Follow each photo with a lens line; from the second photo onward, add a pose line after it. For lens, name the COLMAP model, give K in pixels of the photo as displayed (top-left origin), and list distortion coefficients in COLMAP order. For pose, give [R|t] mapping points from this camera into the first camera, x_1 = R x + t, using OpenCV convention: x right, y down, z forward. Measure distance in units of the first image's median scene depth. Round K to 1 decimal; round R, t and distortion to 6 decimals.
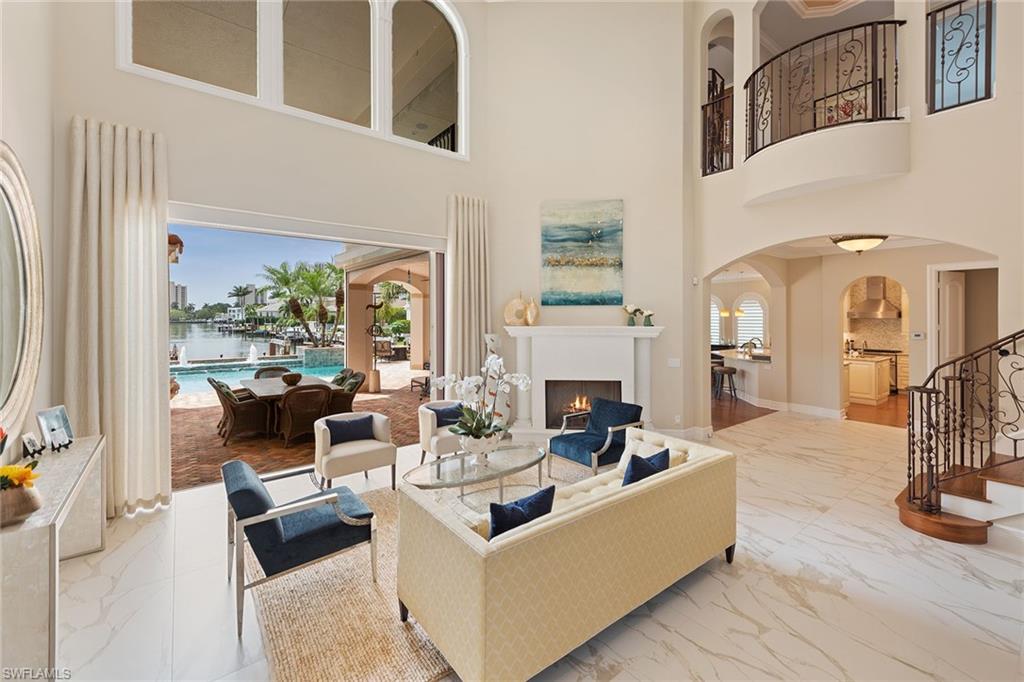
lens RADIAL K [[431.0, 0, 512.1], [0, 431.0, 330.7], [0, 0, 1]] dist [0.000350, -0.000149]
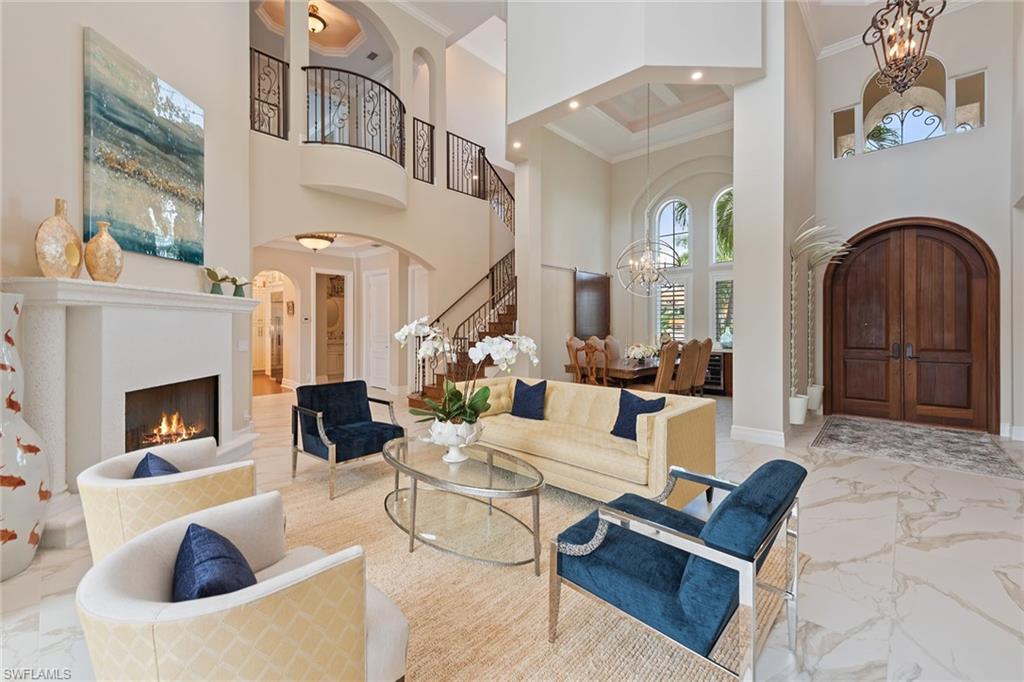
lens RADIAL K [[431.0, 0, 512.1], [0, 431.0, 330.7], [0, 0, 1]] dist [0.000350, -0.000149]
pose [[-0.158479, -0.003258, 0.987357, -0.485062], [0.003348, 0.999987, 0.003837, 0.039197], [-0.987357, 0.003913, -0.158466, 0.629242]]
